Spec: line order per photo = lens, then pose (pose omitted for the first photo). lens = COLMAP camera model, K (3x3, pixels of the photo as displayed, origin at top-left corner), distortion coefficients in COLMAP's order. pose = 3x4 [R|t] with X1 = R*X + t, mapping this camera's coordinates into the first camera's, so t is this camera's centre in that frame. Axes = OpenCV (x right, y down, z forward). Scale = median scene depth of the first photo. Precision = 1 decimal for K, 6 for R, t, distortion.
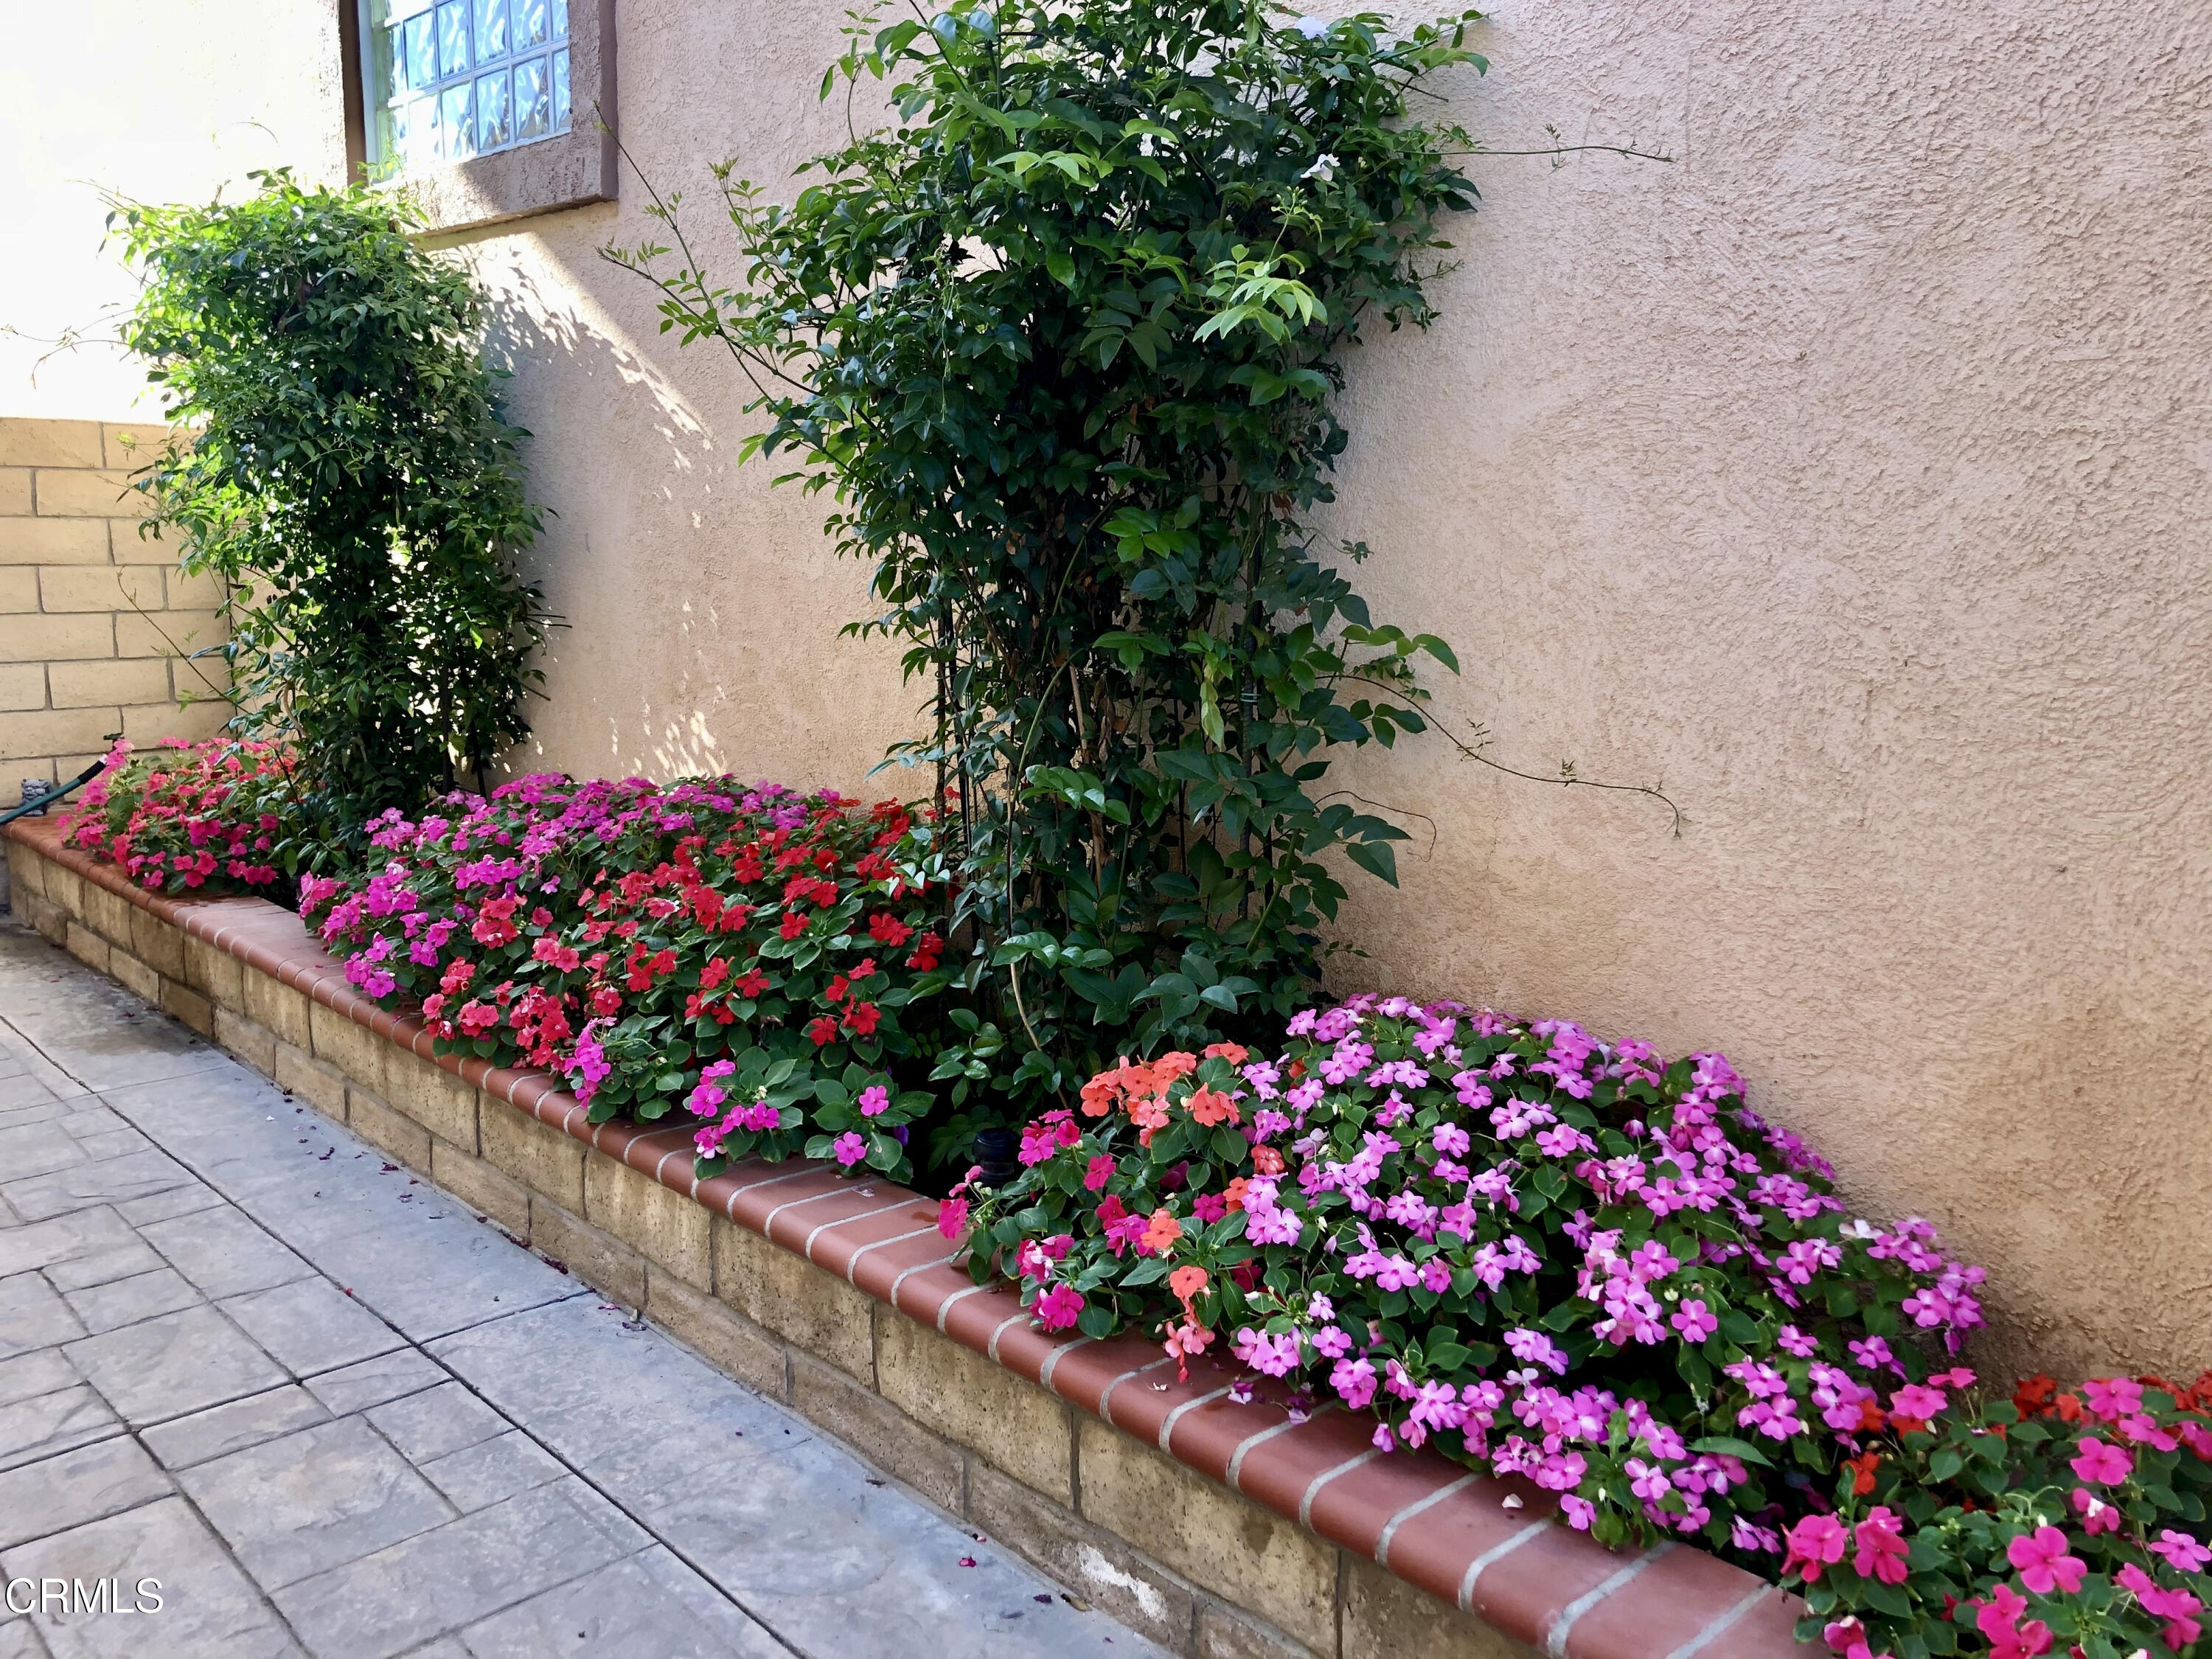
lens RADIAL K [[1803.7, 0, 1113.2], [0, 1803.7, 820.7], [0, 0, 1]] dist [0.014614, -0.006307]
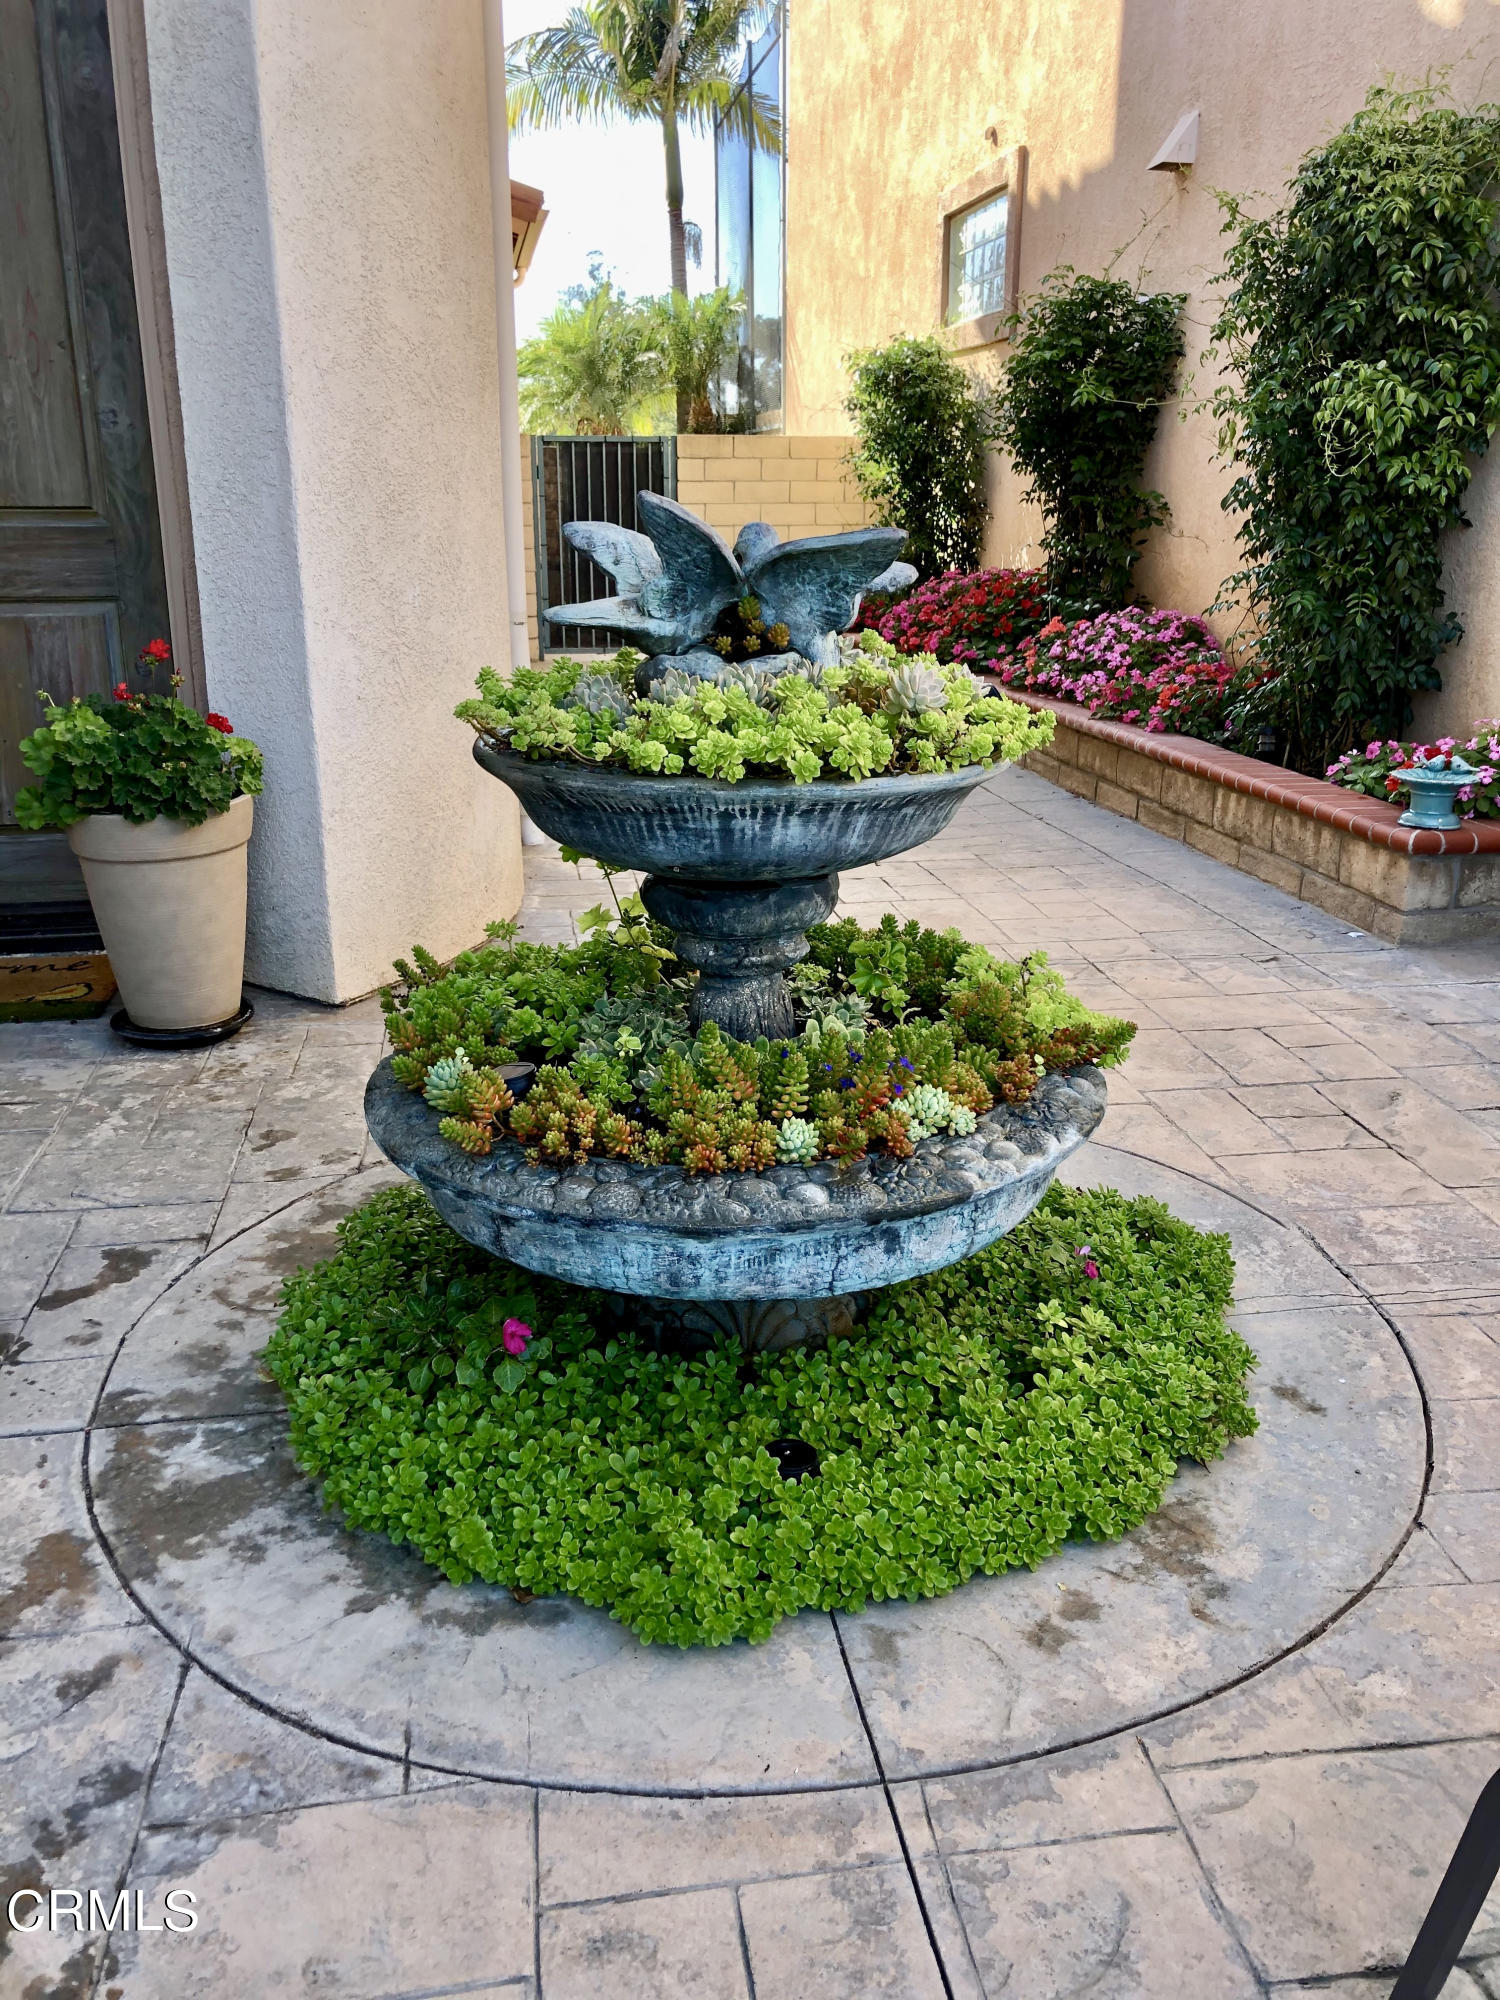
lens RADIAL K [[1630.9, 0, 752.2], [0, 1630.9, 1004.2], [0, 0, 1]] dist [0.014614, -0.006307]
pose [[0.829932, 0.150961, -0.537052, 0.754427], [-0.080561, 0.985032, 0.152389, 0.241789], [0.552018, -0.083207, 0.829671, -1.120869]]
